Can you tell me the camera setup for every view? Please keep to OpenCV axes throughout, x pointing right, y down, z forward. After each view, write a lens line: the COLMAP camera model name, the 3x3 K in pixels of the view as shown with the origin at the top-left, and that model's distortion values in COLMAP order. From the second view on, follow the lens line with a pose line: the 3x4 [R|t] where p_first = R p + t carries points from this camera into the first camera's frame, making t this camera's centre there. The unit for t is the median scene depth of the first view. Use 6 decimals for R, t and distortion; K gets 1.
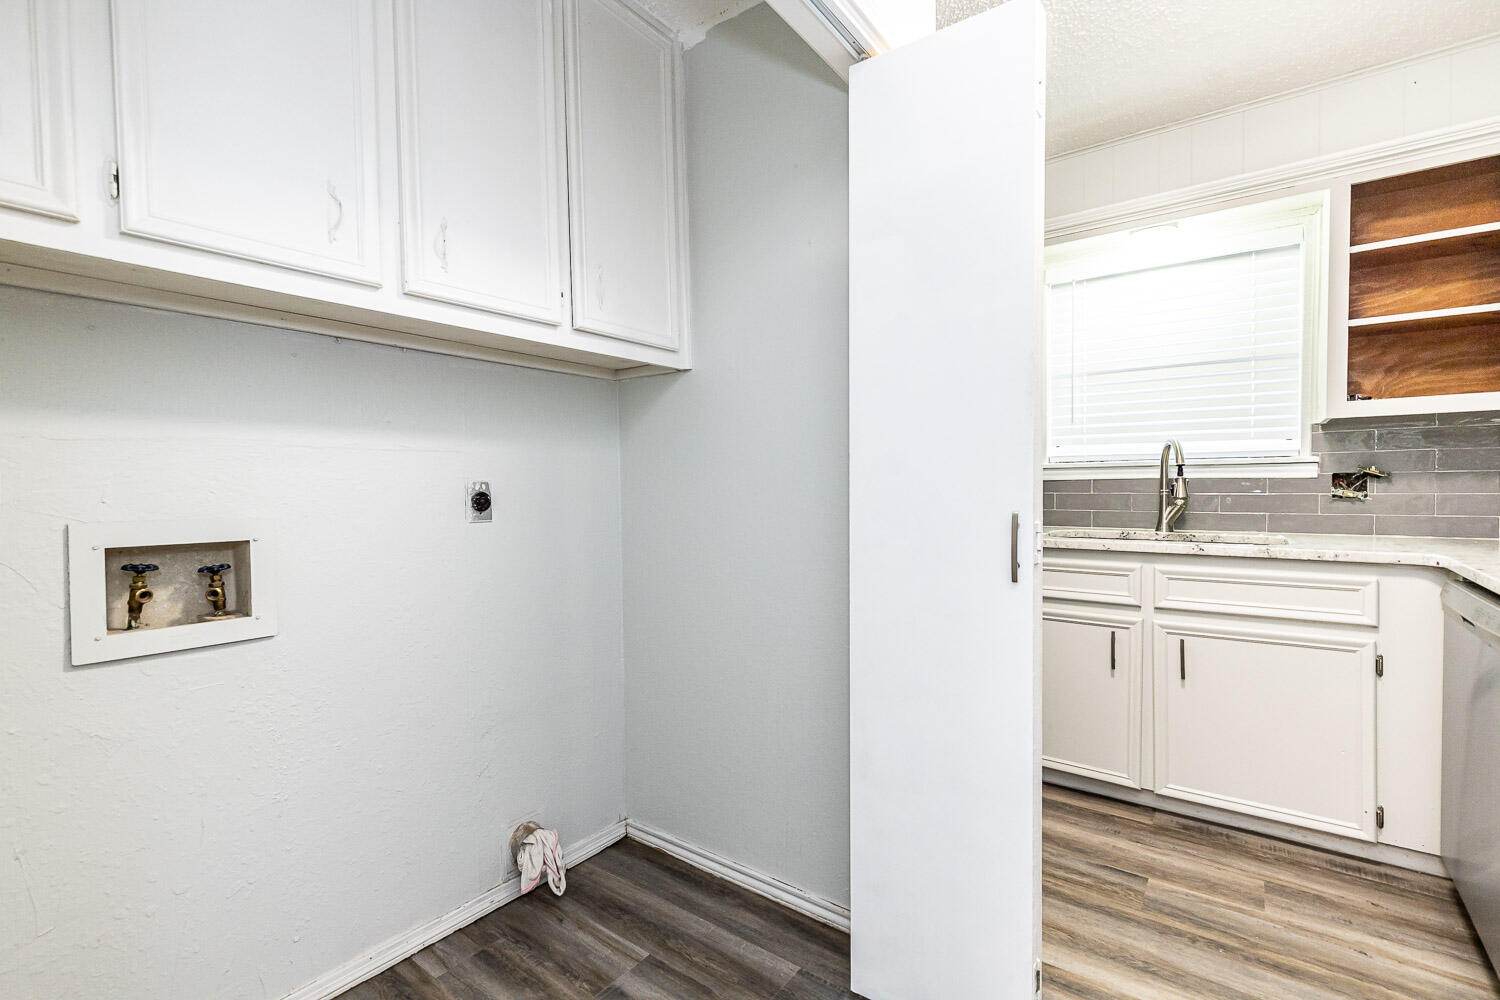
lens RADIAL K [[674.5, 0, 742.3], [0, 674.5, 500.3], [0, 0, 1]] dist [0.004377, -0.000209]
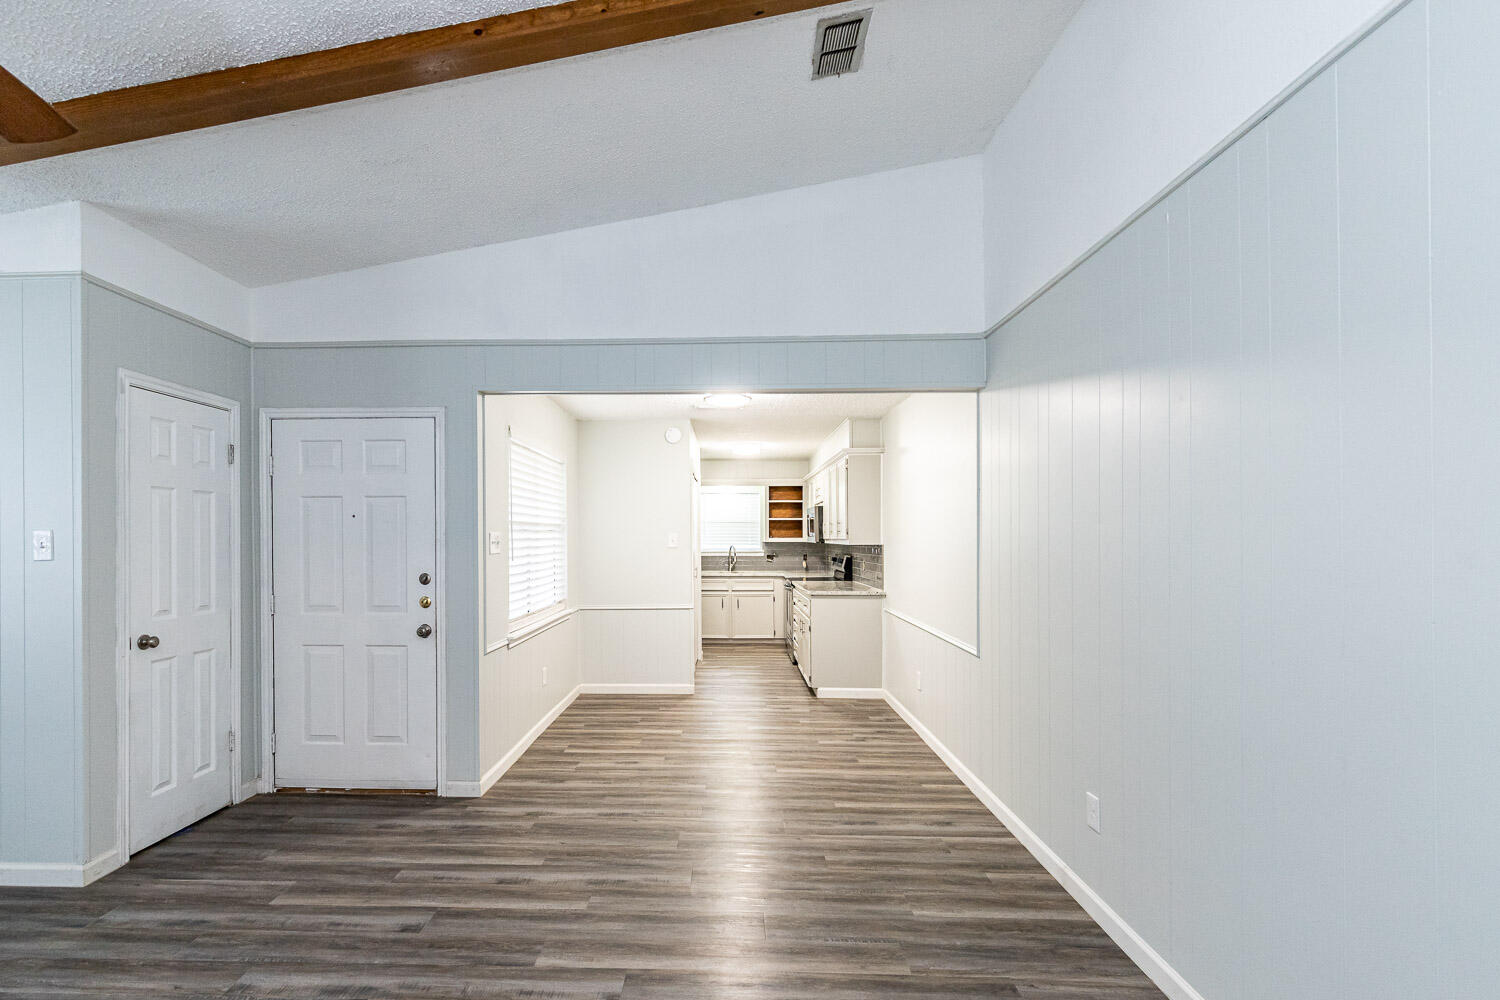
lens RADIAL K [[711.9, 0, 699.7], [0, 711.9, 535.4], [0, 0, 1]] dist [0.008737, -0.000054]
pose [[0.822150, 0.009420, 0.569193, -1.863822], [0.007541, 0.999595, -0.027435, -0.046336], [-0.569221, 0.026848, 0.821746, -2.255182]]
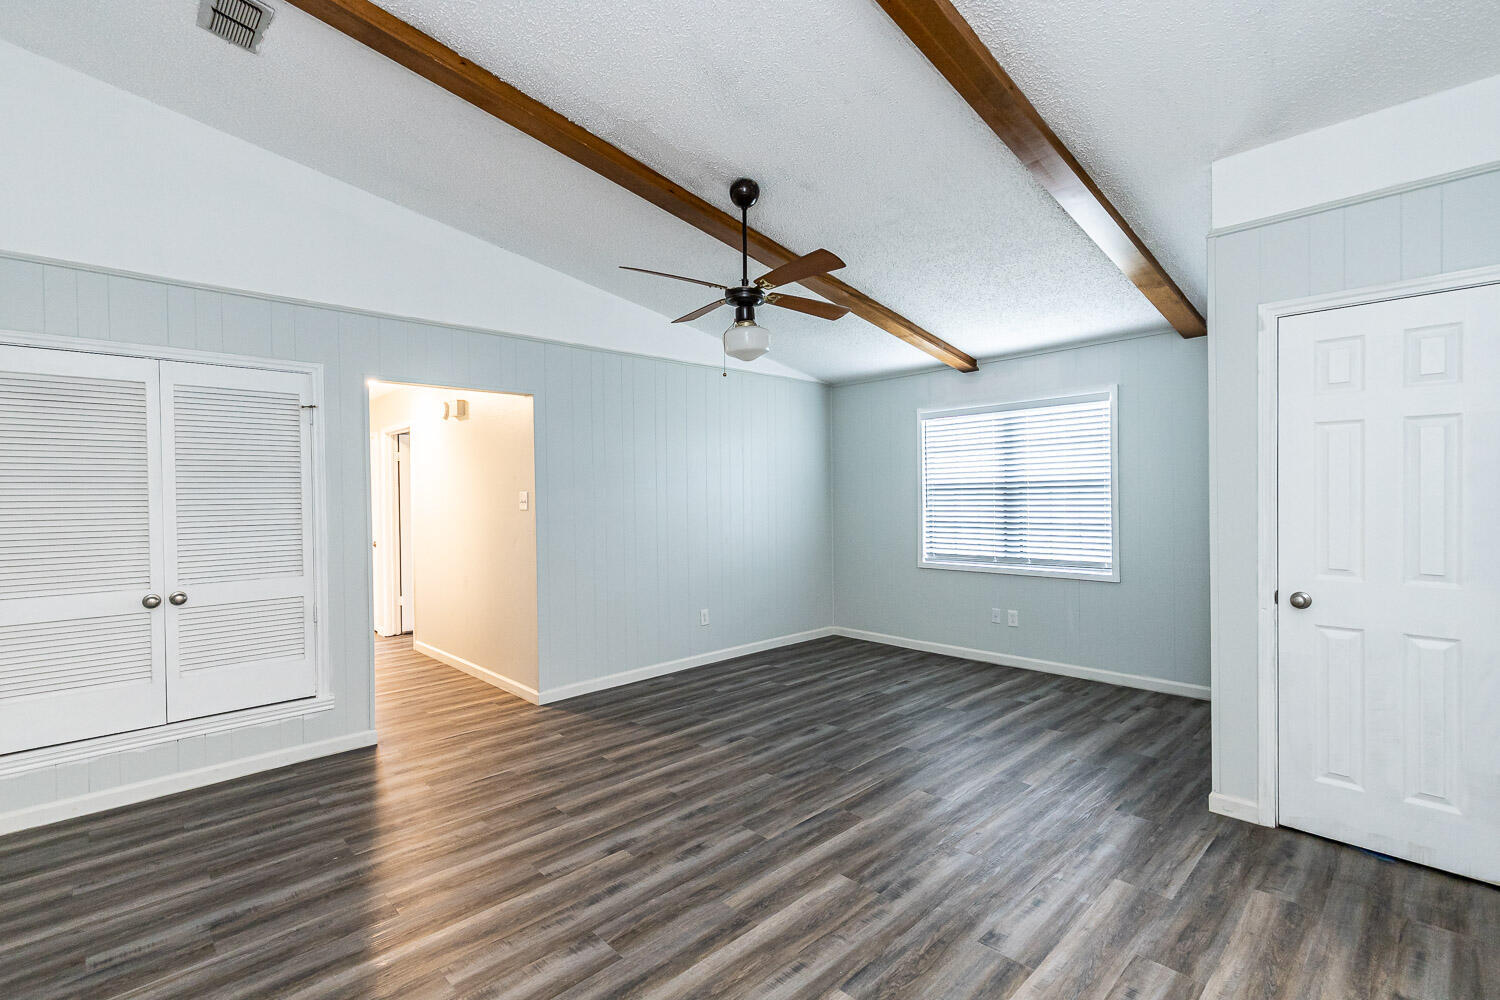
lens RADIAL K [[674.5, 0, 742.3], [0, 674.5, 500.3], [0, 0, 1]] dist [0.004377, -0.000209]
pose [[-0.162293, 0.017335, -0.986590, -0.639757], [-0.004211, 0.999824, 0.018260, -0.076980], [0.986734, 0.007118, -0.162191, -1.249560]]
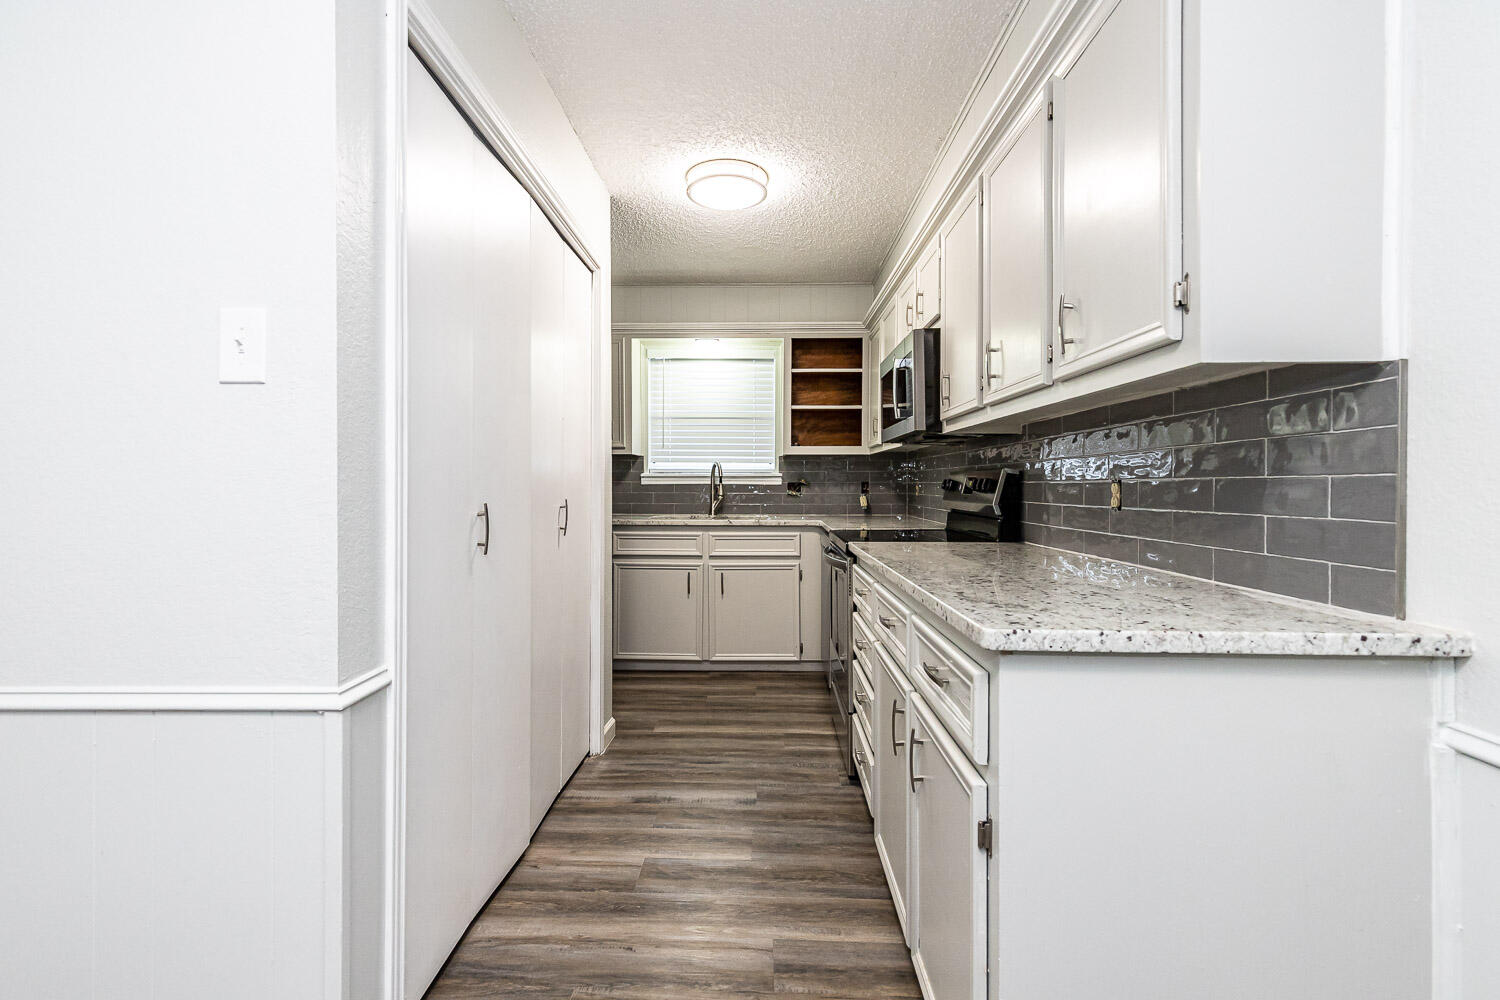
lens RADIAL K [[676.2, 0, 750.8], [0, 676.2, 484.0], [0, 0, 1]] dist [0.002457, 0.000098]
pose [[0.812196, 0.012530, 0.583251, -0.344764], [0.003571, 0.999644, -0.026447, 0.015092], [-0.583374, 0.023563, 0.811862, -0.519966]]
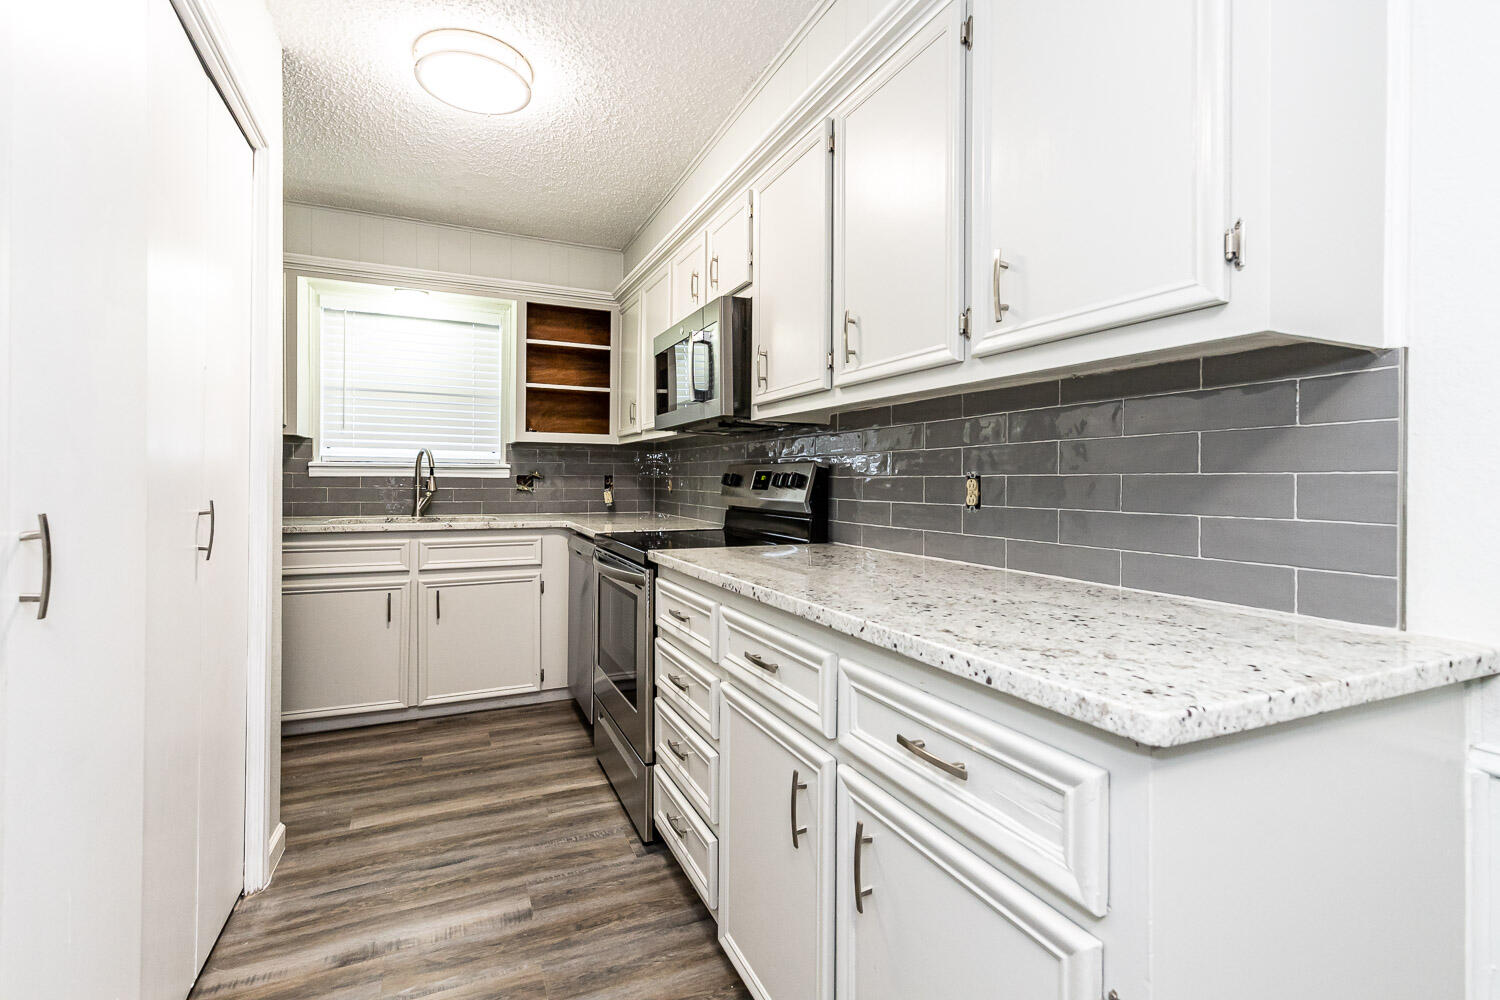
lens RADIAL K [[677.8, 0, 744.8], [0, 677.8, 477.5], [0, 0, 1]] dist [0.007152, -0.000802]
pose [[0.479043, 0.016780, 0.877631, -0.287994], [0.008631, 0.999679, -0.023825, 0.007790], [-0.877749, 0.018988, 0.478745, -0.247769]]
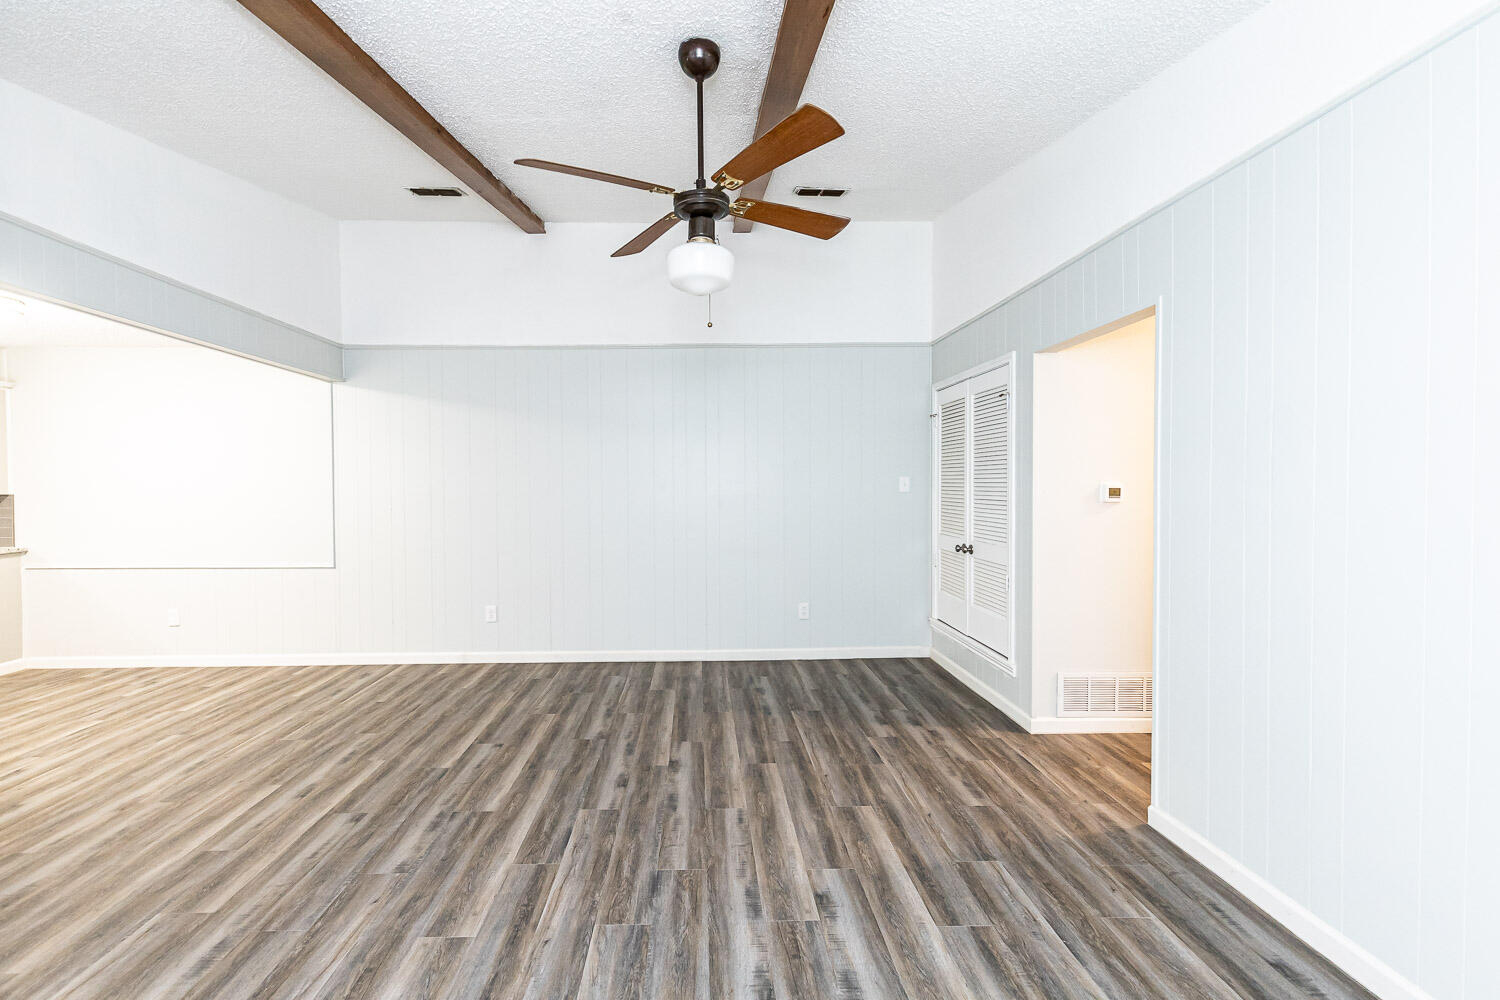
lens RADIAL K [[686.4, 0, 712.6], [0, 686.4, 493.2], [0, 0, 1]] dist [0.010419, -0.000599]
pose [[-0.618656, 0.000010, 0.785662, -2.992808], [0.027768, 0.999376, 0.021853, -0.070010], [-0.785171, 0.035336, -0.618269, -0.809805]]
